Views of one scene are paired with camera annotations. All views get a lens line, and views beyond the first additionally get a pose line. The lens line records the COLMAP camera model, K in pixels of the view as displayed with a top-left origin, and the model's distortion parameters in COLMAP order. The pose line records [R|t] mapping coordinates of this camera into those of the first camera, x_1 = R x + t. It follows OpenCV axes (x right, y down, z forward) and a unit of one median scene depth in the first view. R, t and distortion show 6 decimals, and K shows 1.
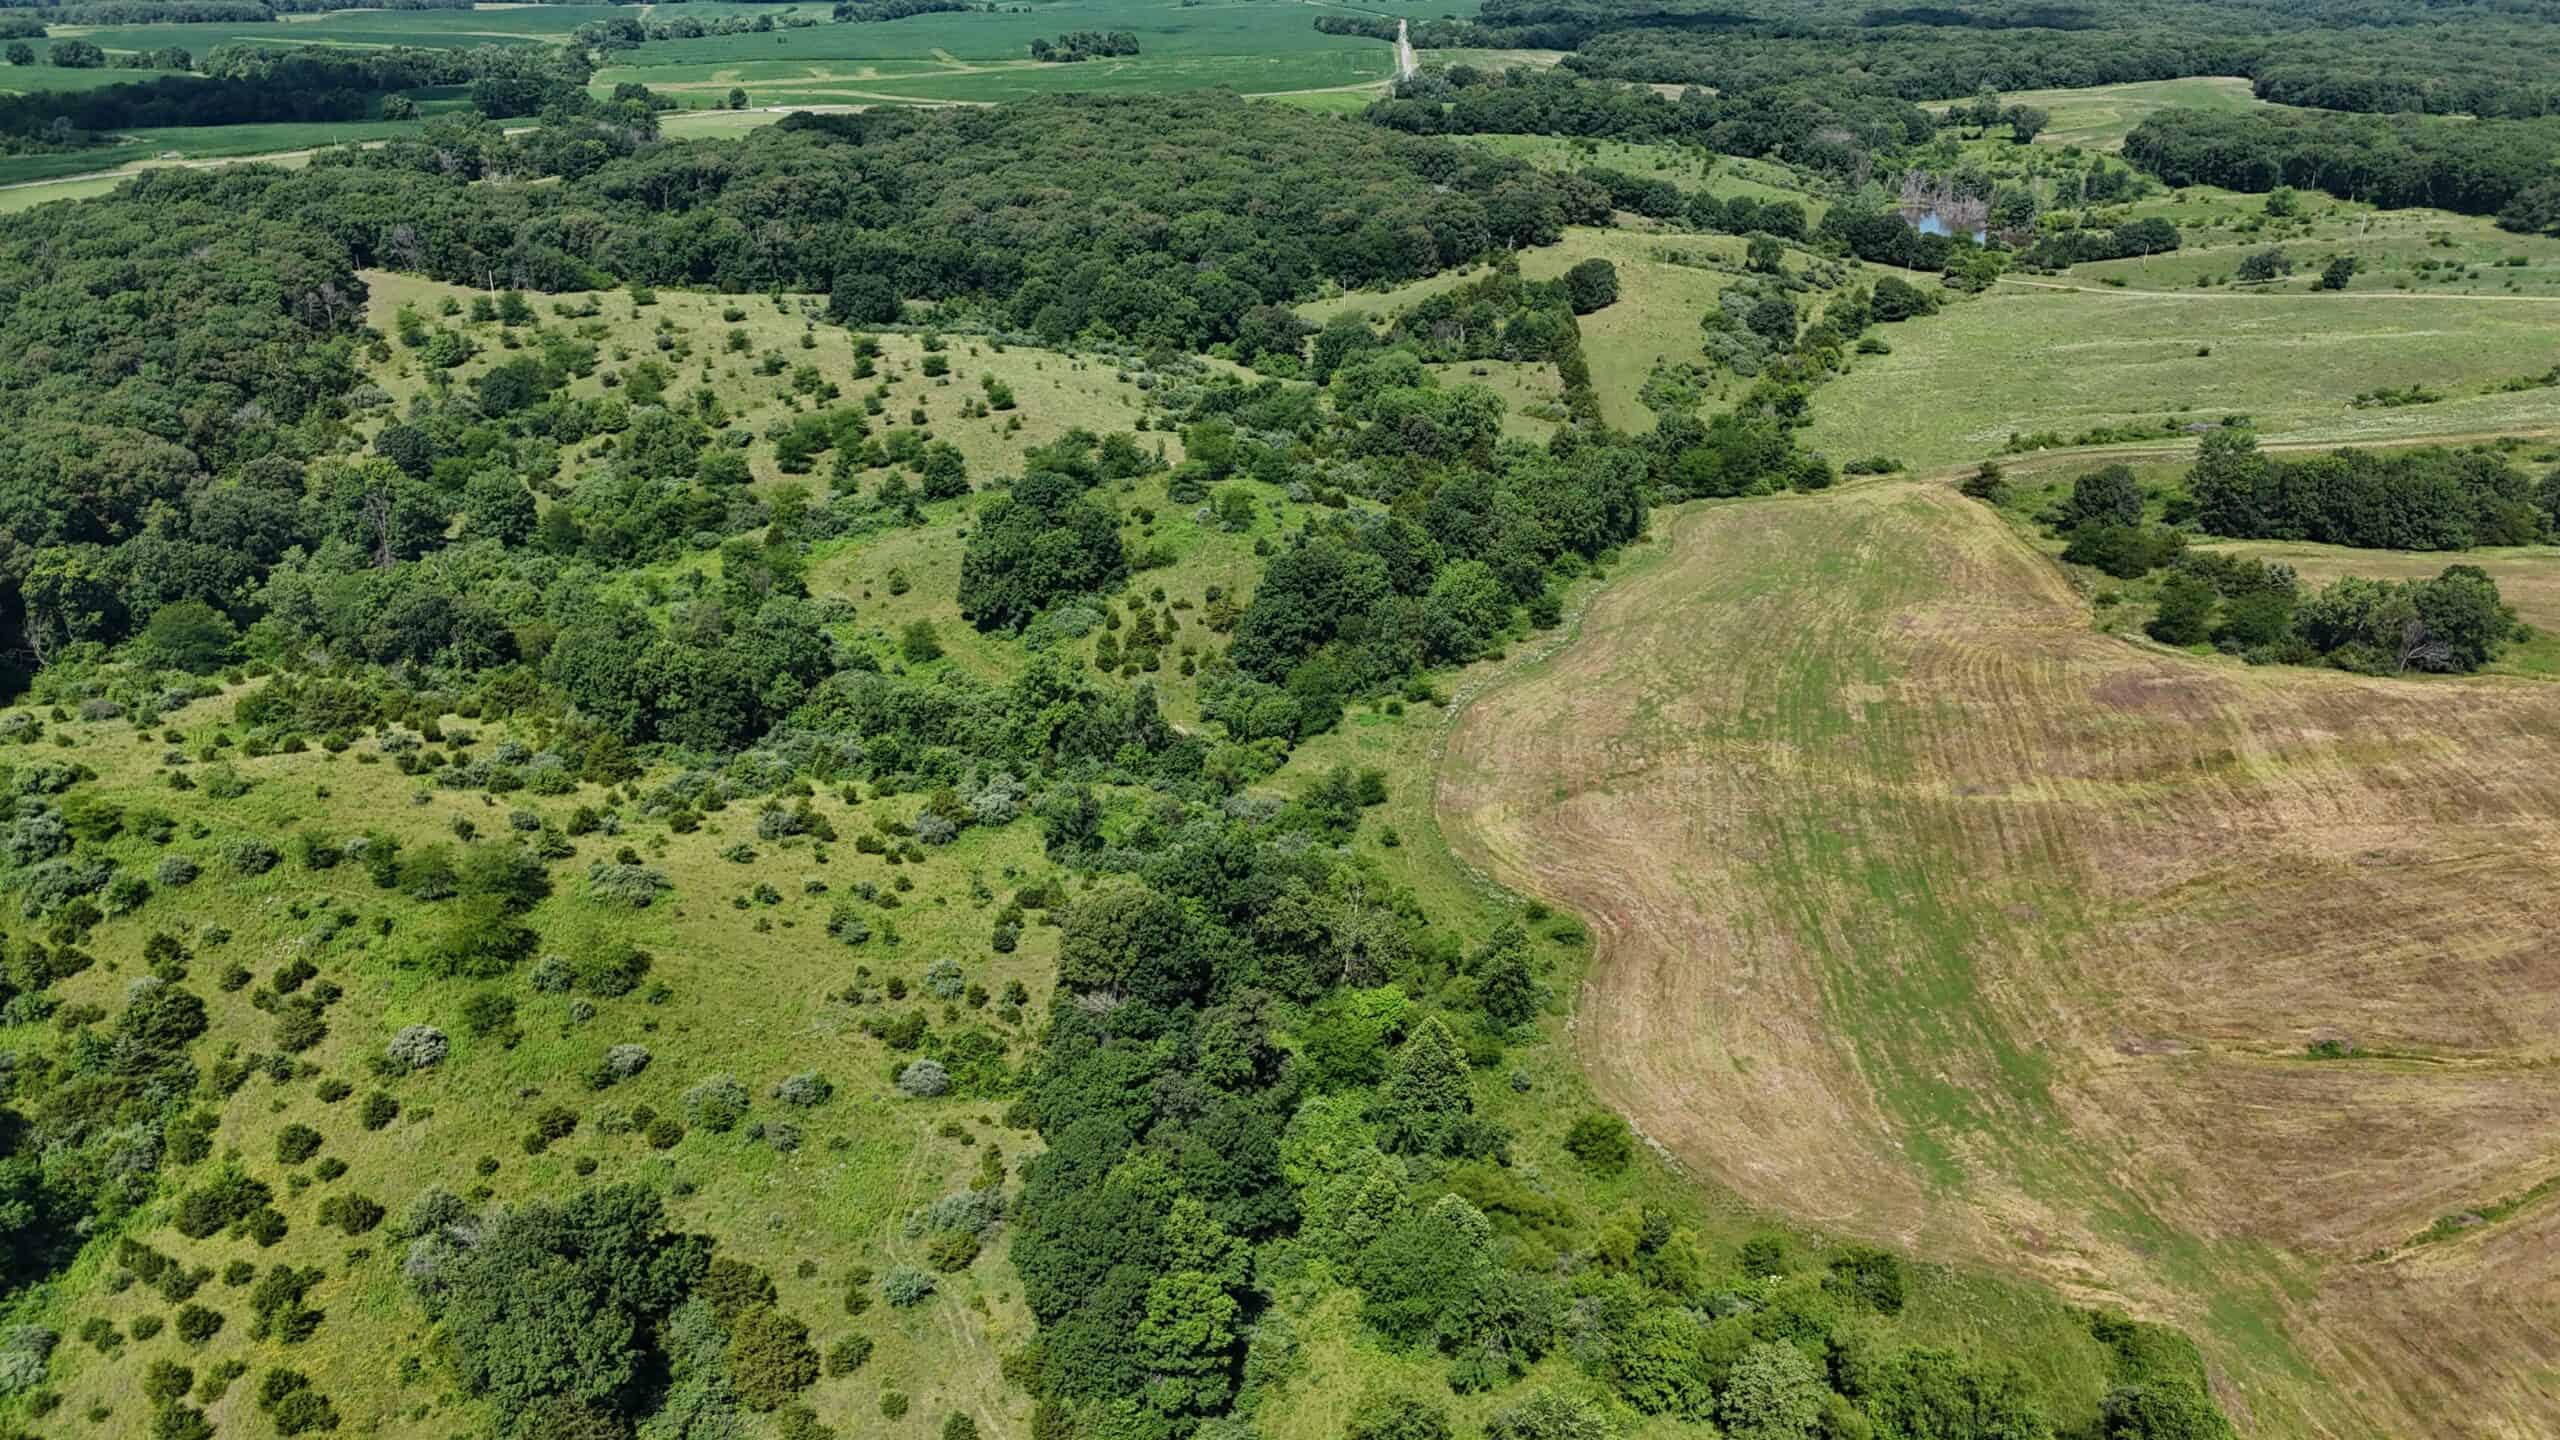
lens RADIAL K [[1898.3, 0, 1278.6], [0, 1898.3, 737.1], [0, 0, 1]] dist [0.075969, -0.069752]
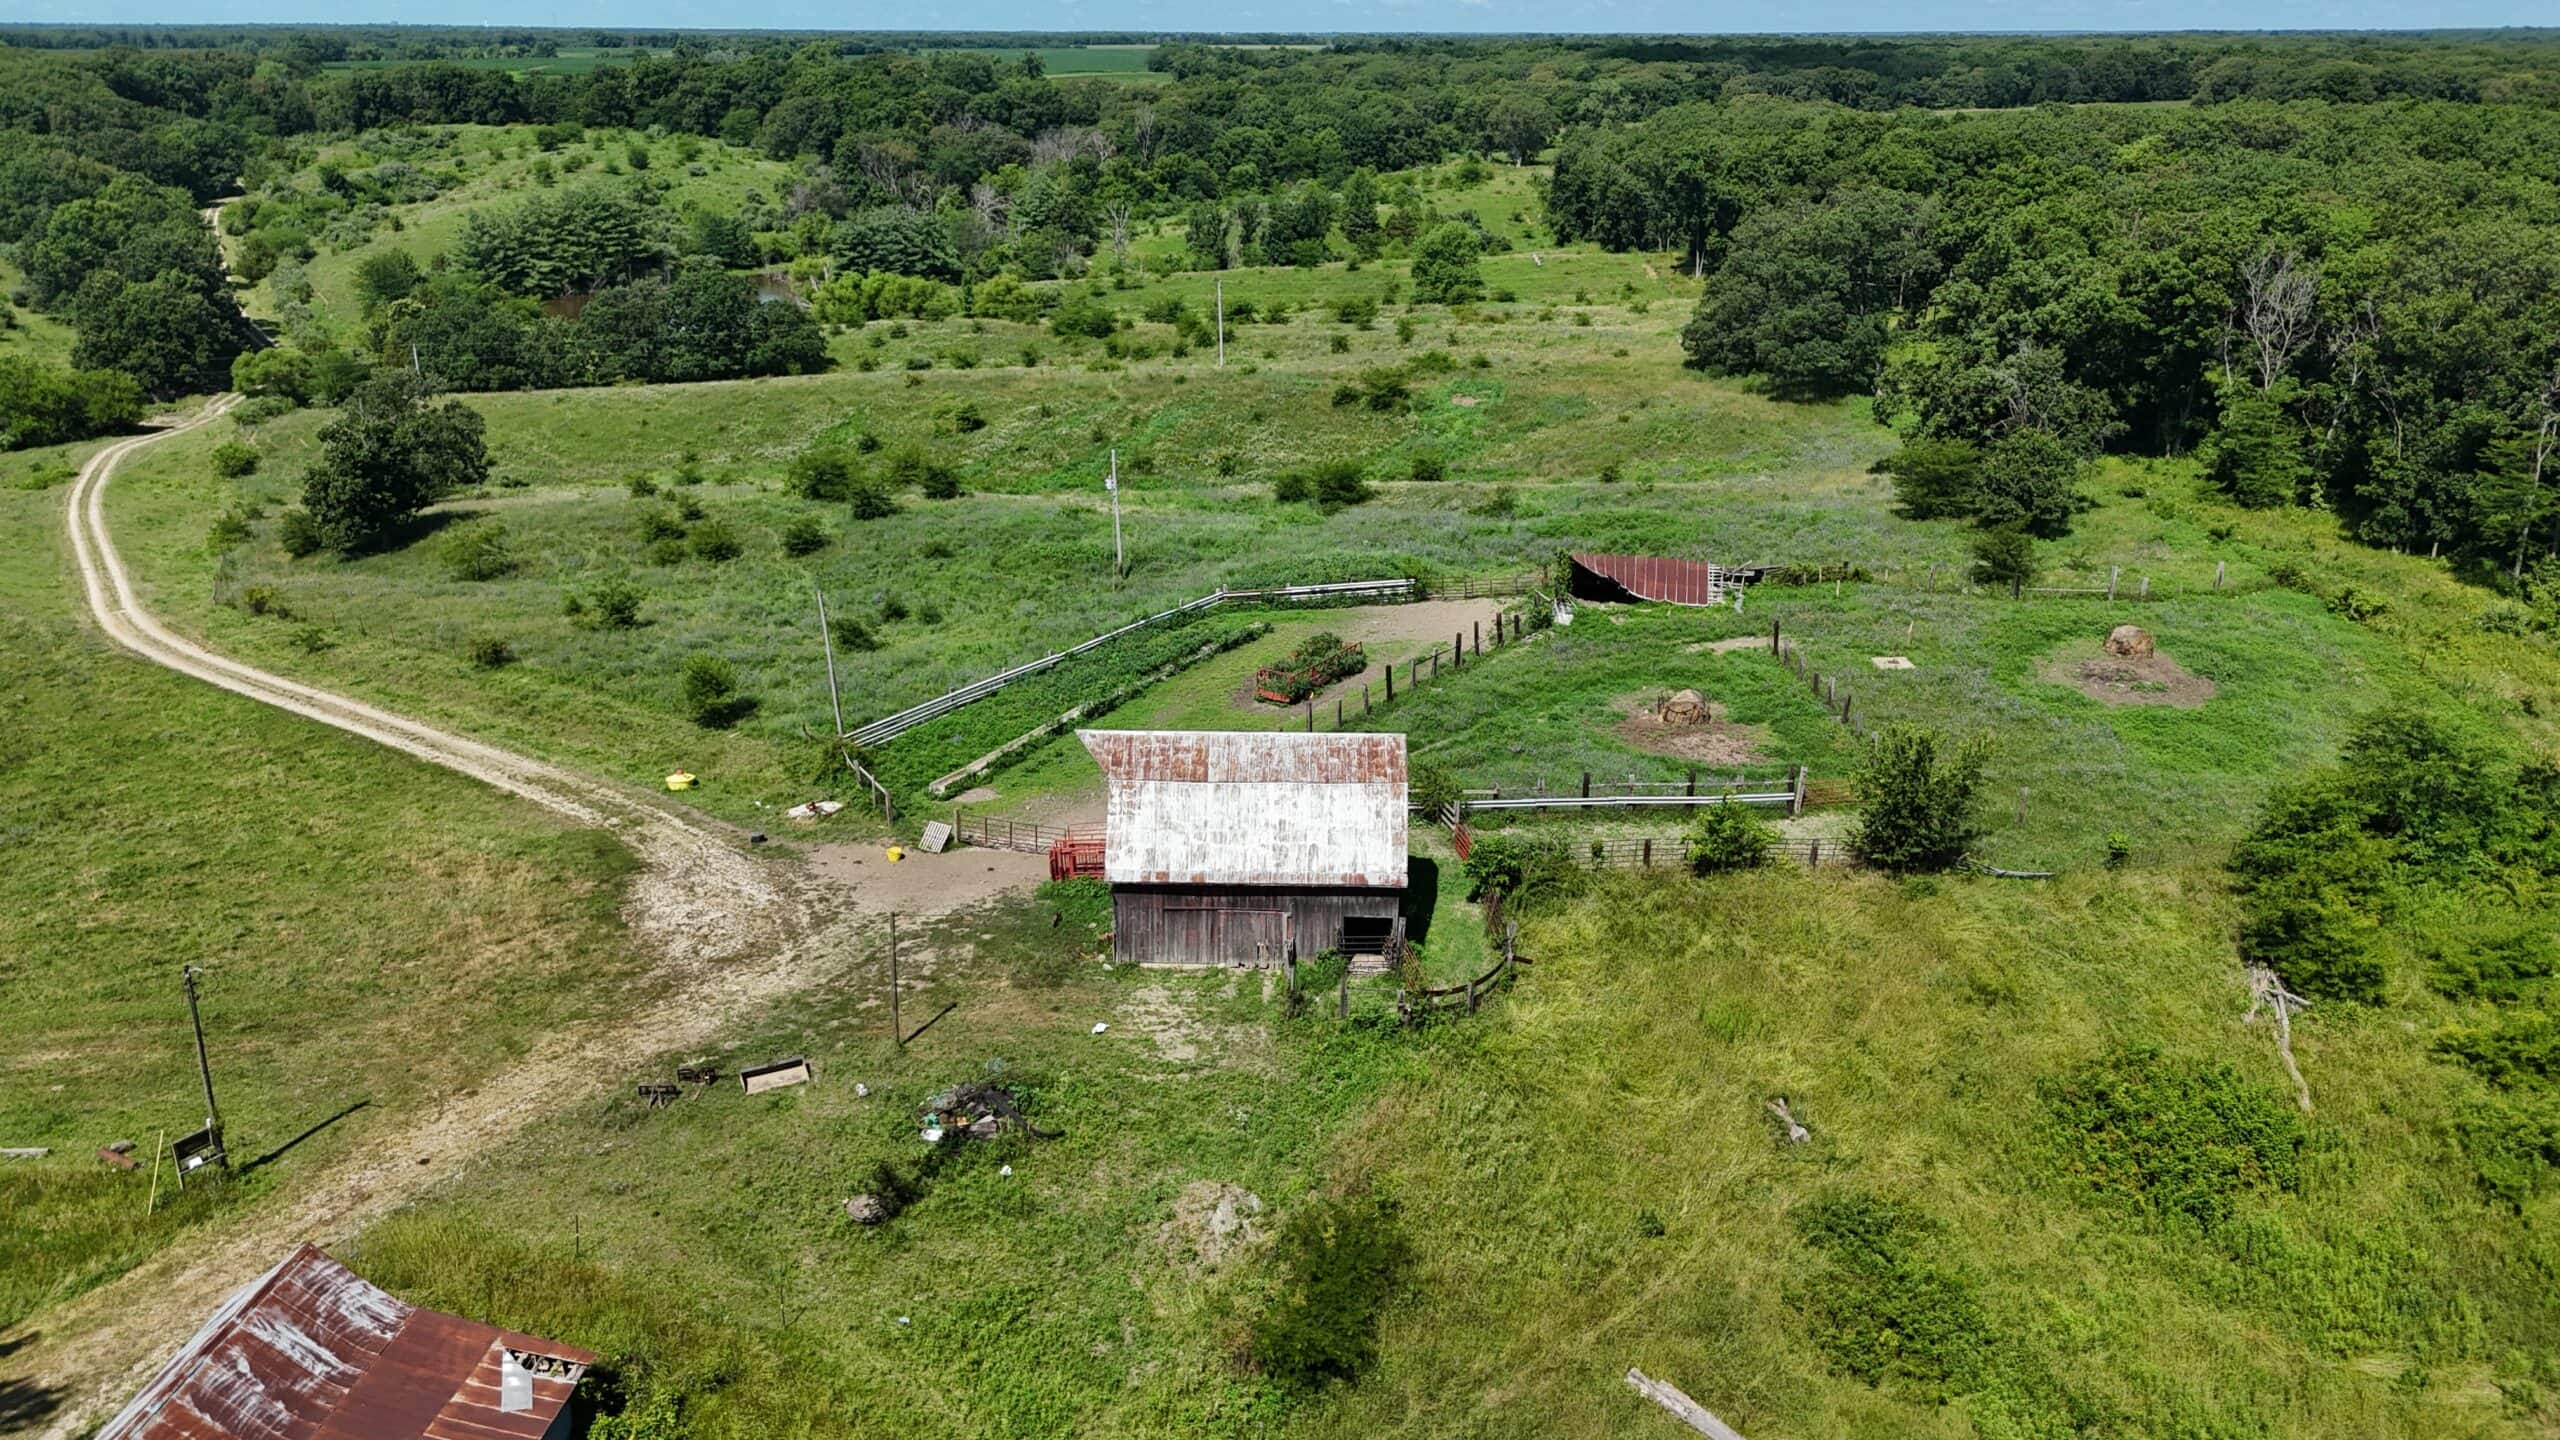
lens RADIAL K [[1898.3, 0, 1283.9], [0, 1898.3, 720.7], [0, 0, 1]] dist [0.075969, -0.069752]
pose [[0.972189, 0.079981, -0.220118, 0.776273], [-0.093374, 0.994318, -0.051109, -0.232101], [0.214779, 0.070241, 0.974134, 0.881023]]
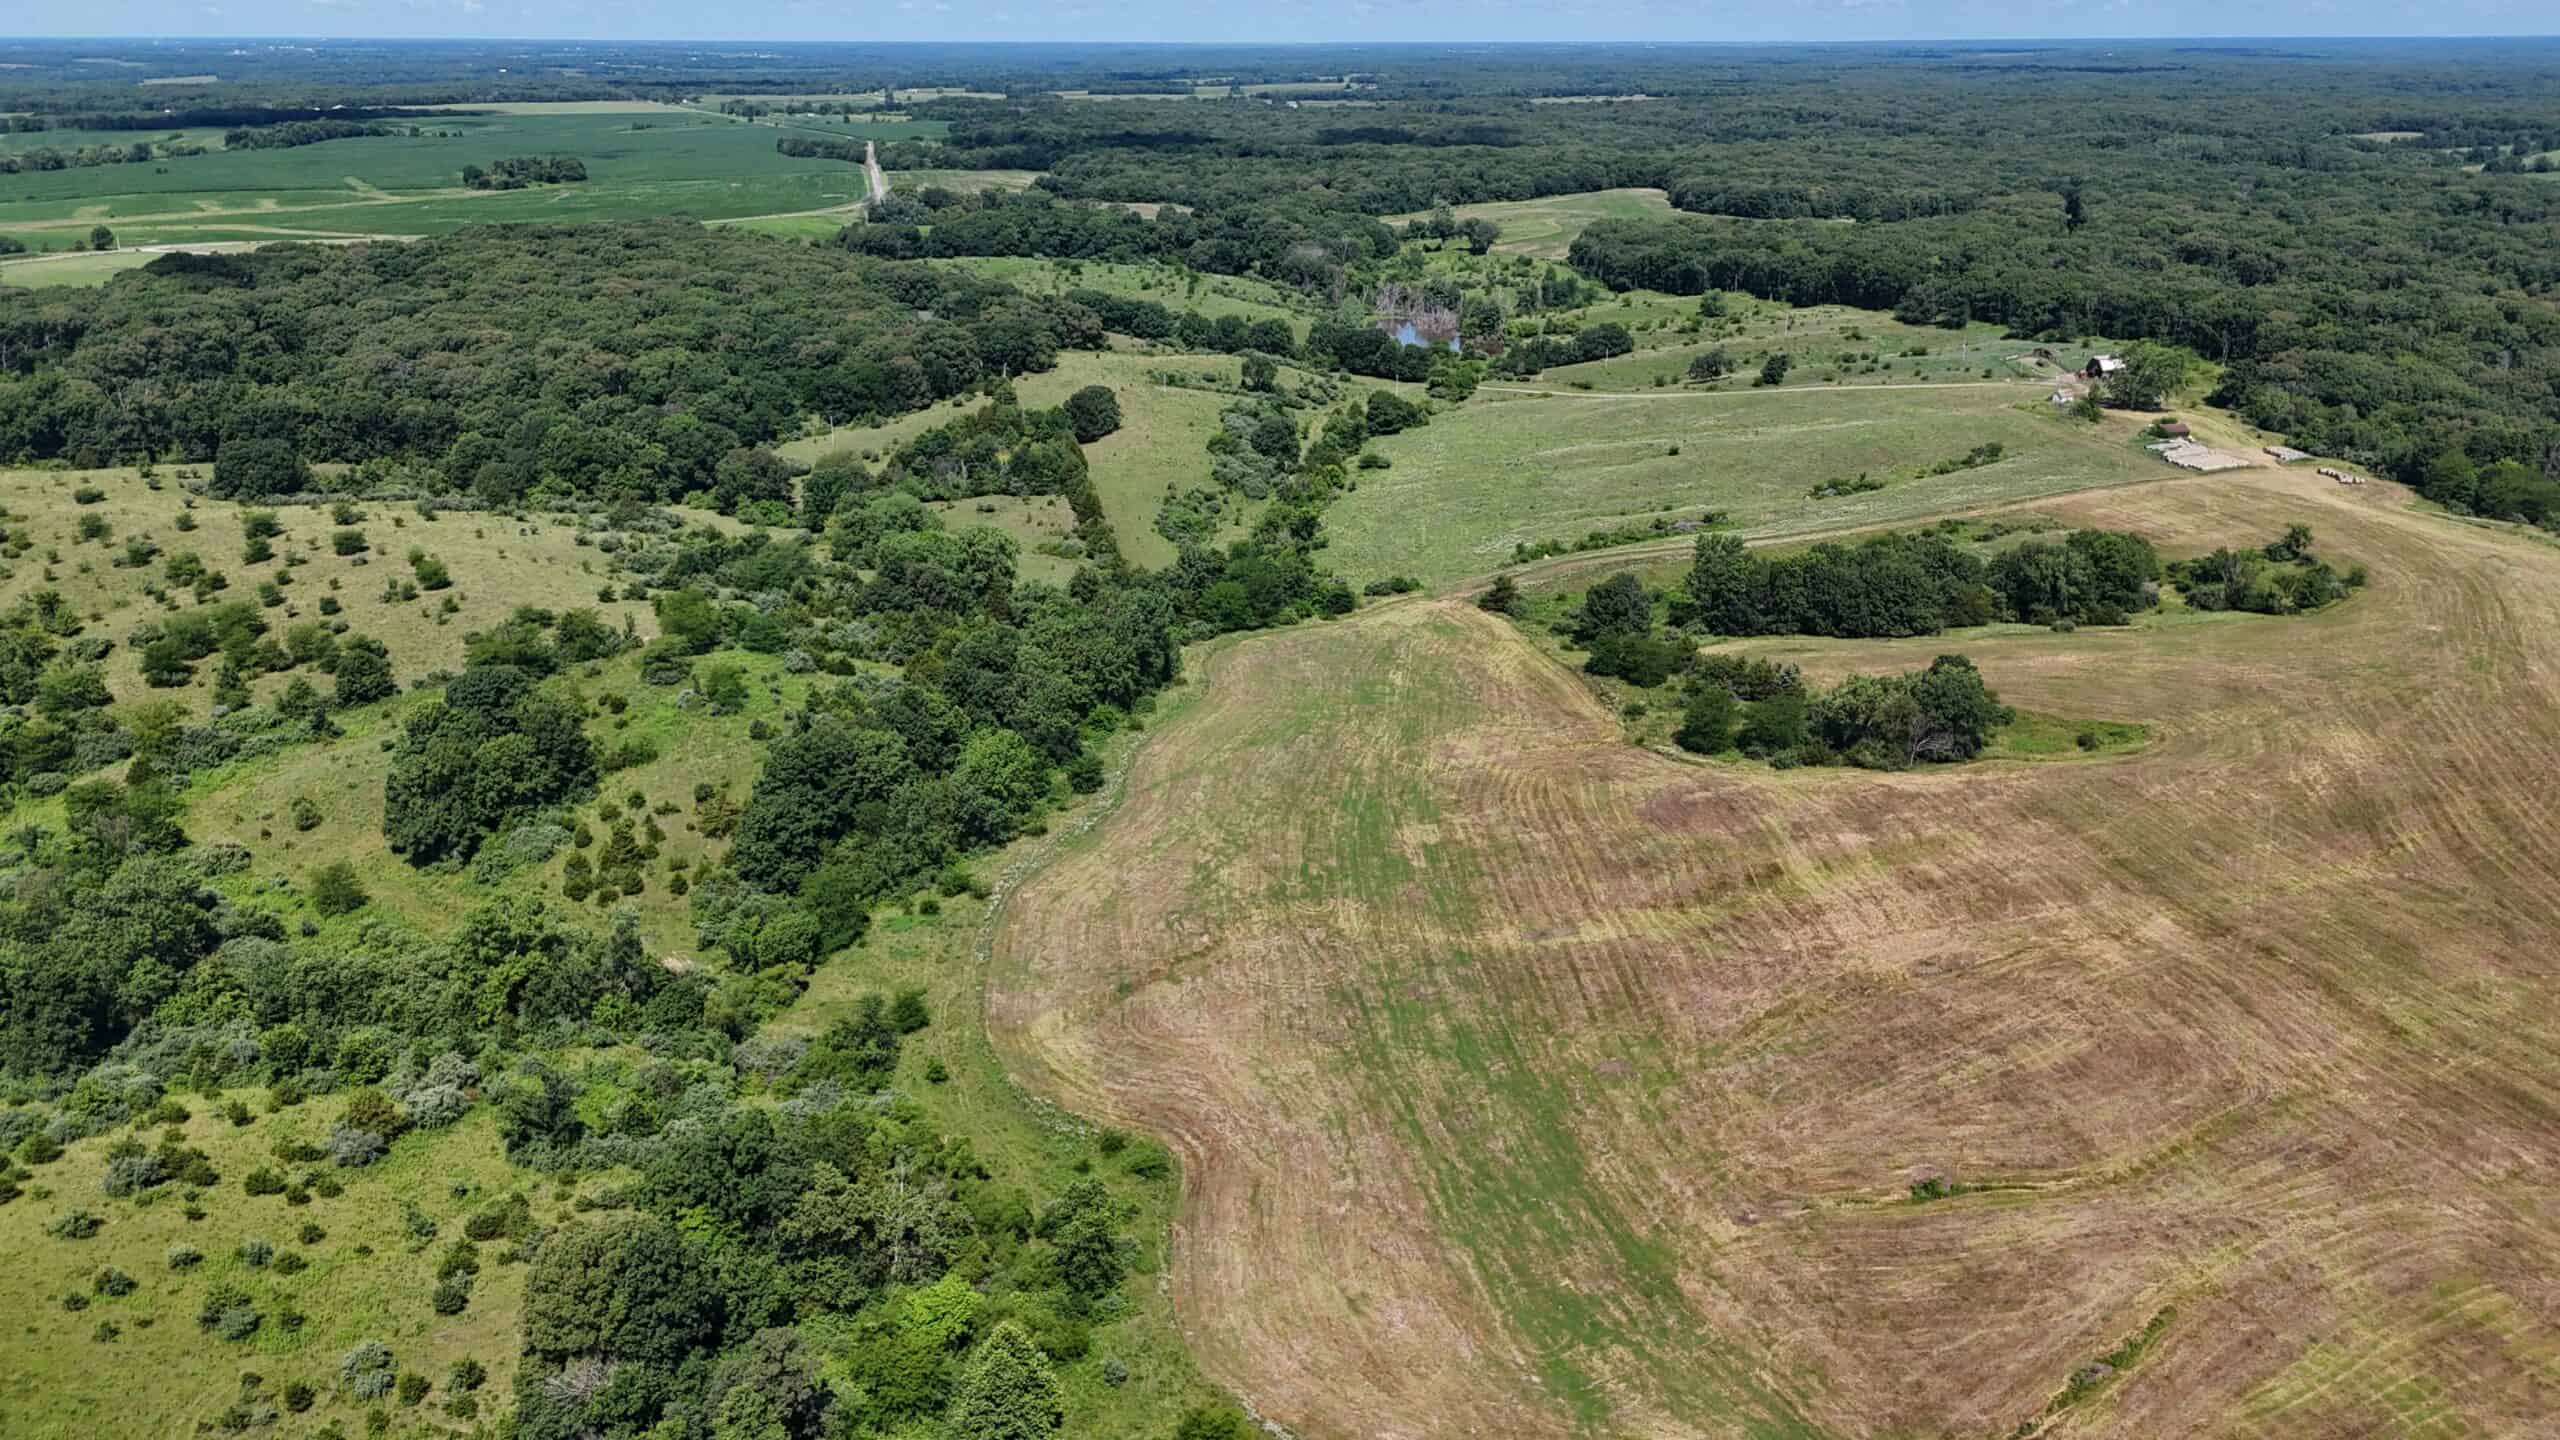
lens RADIAL K [[1898.3, 0, 1280.7], [0, 1898.3, 736.8], [0, 0, 1]] dist [0.075969, -0.069752]
pose [[0.965836, -0.090972, 0.242660, 0.006609], [0.104156, 0.993672, -0.042038, -0.022845], [-0.237300, 0.065876, 0.969200, 0.052092]]
